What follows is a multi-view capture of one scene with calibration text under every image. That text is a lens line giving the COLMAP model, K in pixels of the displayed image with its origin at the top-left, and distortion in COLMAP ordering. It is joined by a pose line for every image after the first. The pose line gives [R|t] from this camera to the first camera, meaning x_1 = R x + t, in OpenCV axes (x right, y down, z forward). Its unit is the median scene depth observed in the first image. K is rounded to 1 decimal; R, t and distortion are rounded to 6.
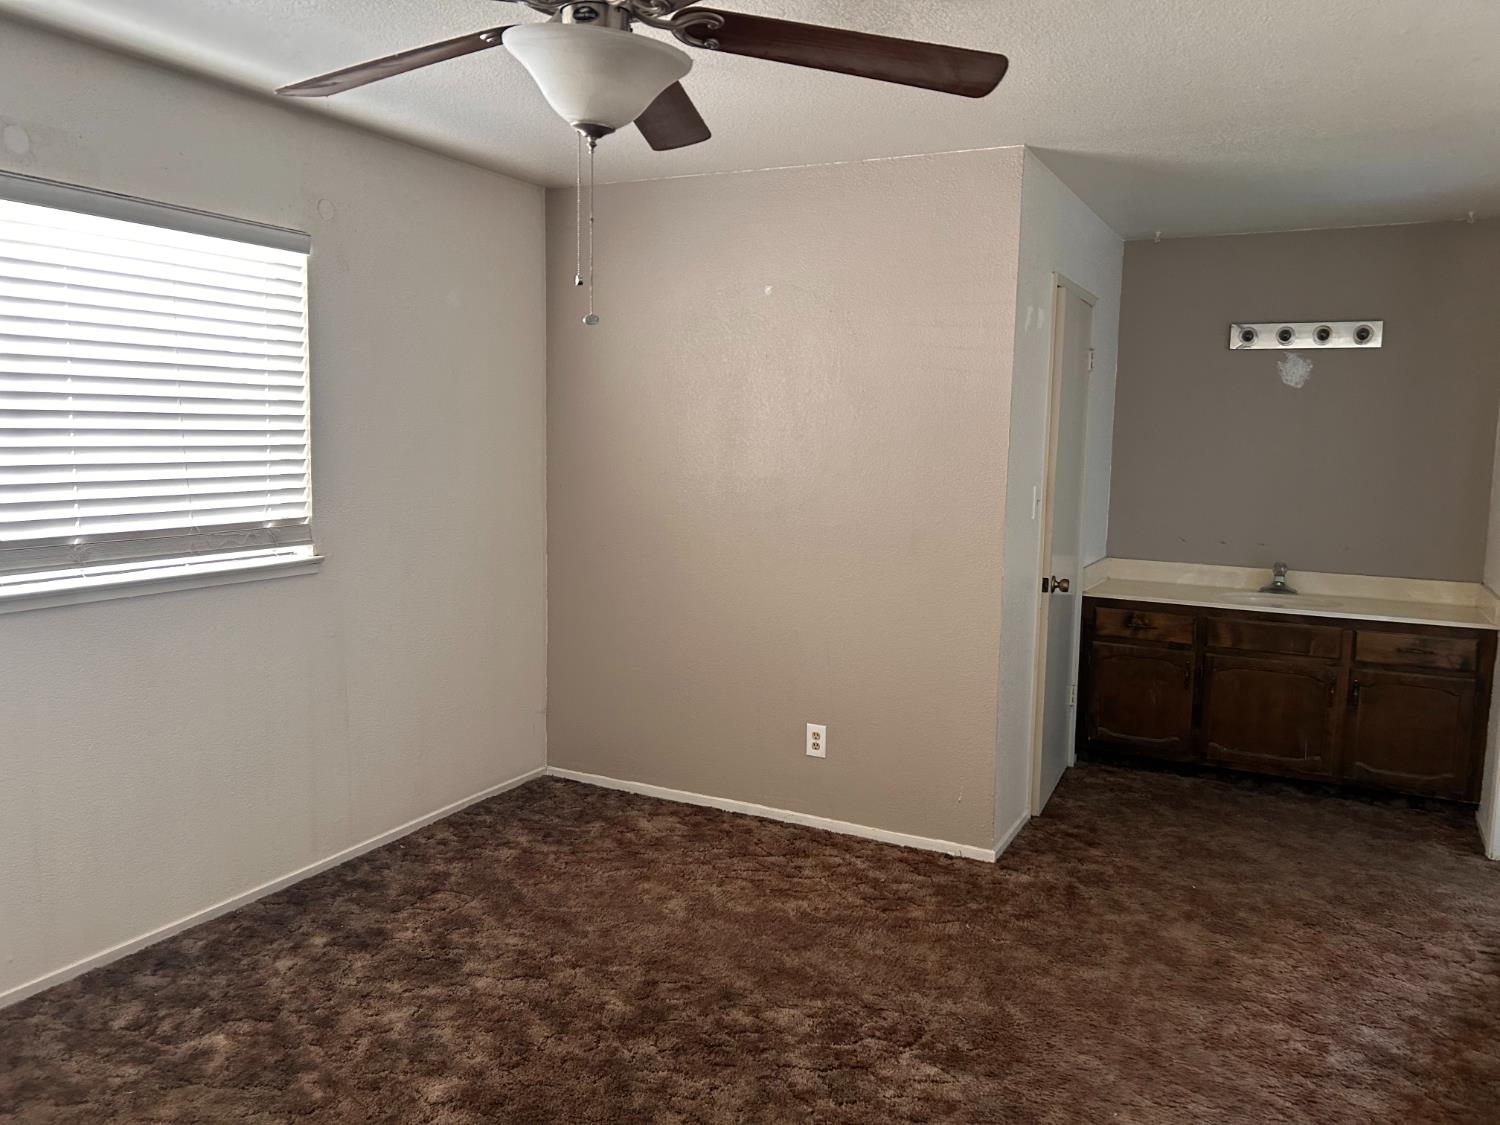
lens RADIAL K [[1149.1, 0, 750.3], [0, 1149.1, 563.1], [0, 0, 1]] dist [0.008520, -0.009012]
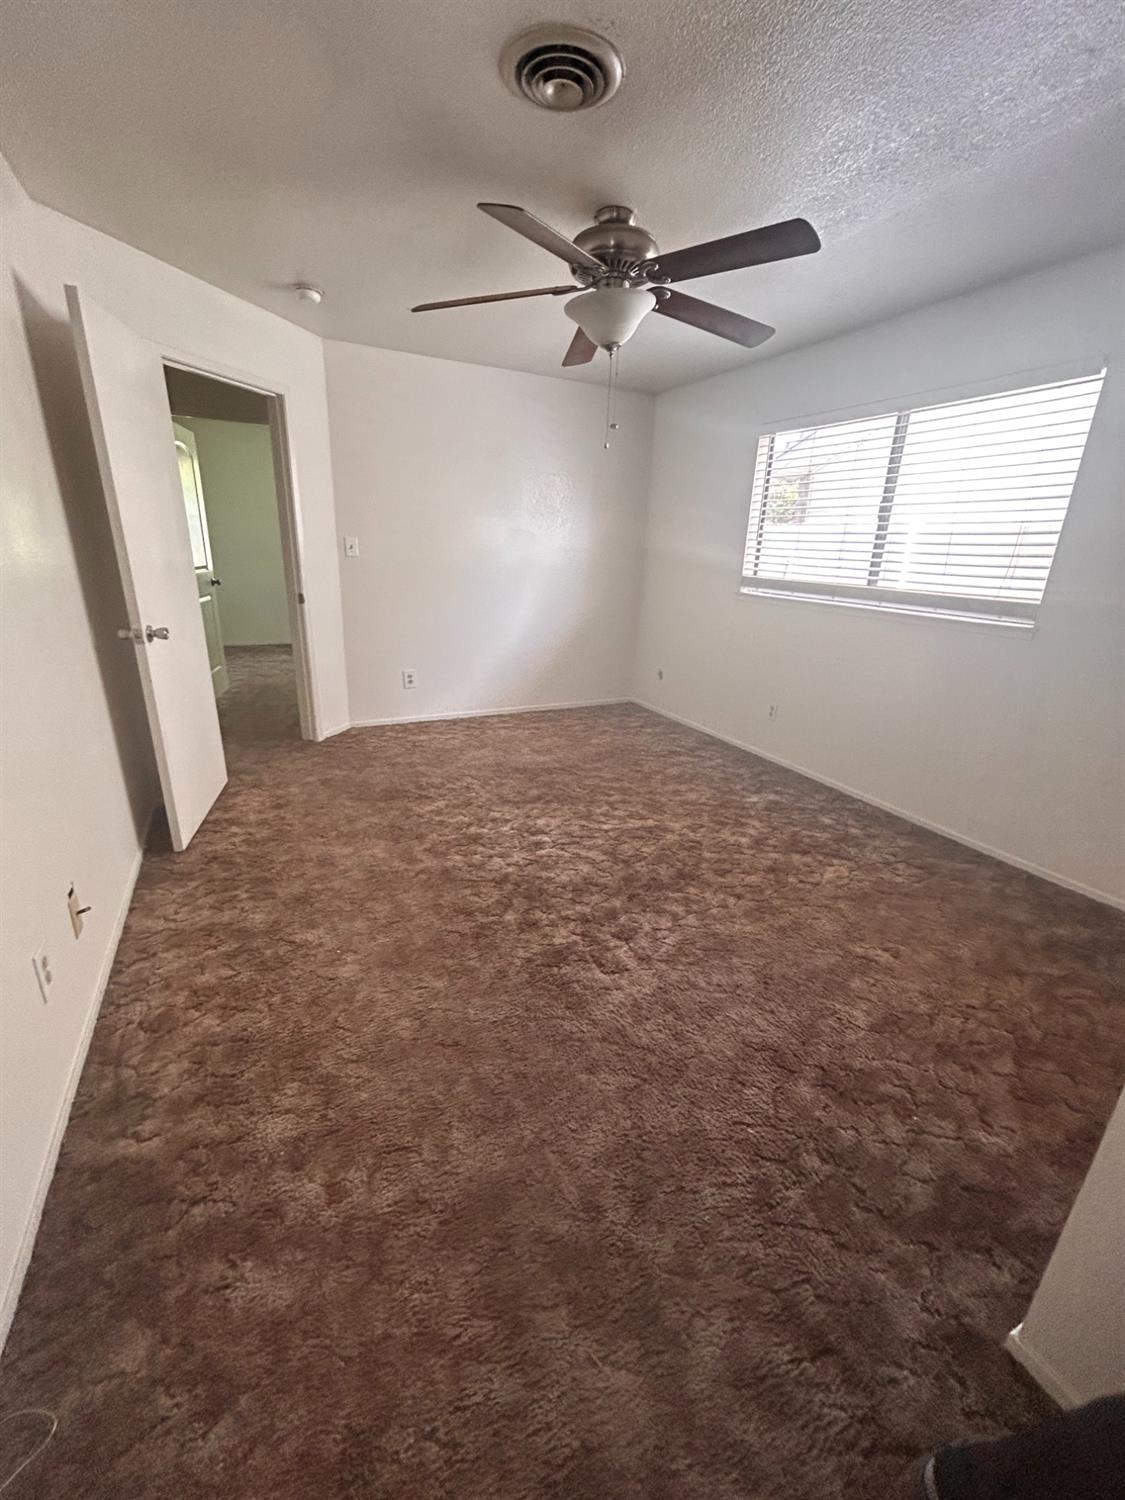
lens RADIAL K [[601.2, 0, 562.9], [0, 601.2, 748.4], [0, 0, 1]] dist [-0.003006, 0.001005]
pose [[-0.594359, 0.220988, -0.773241, 0.594158], [-0.139535, 0.918582, 0.369780, -0.068395], [0.792002, 0.327677, -0.515131, 1.120480]]
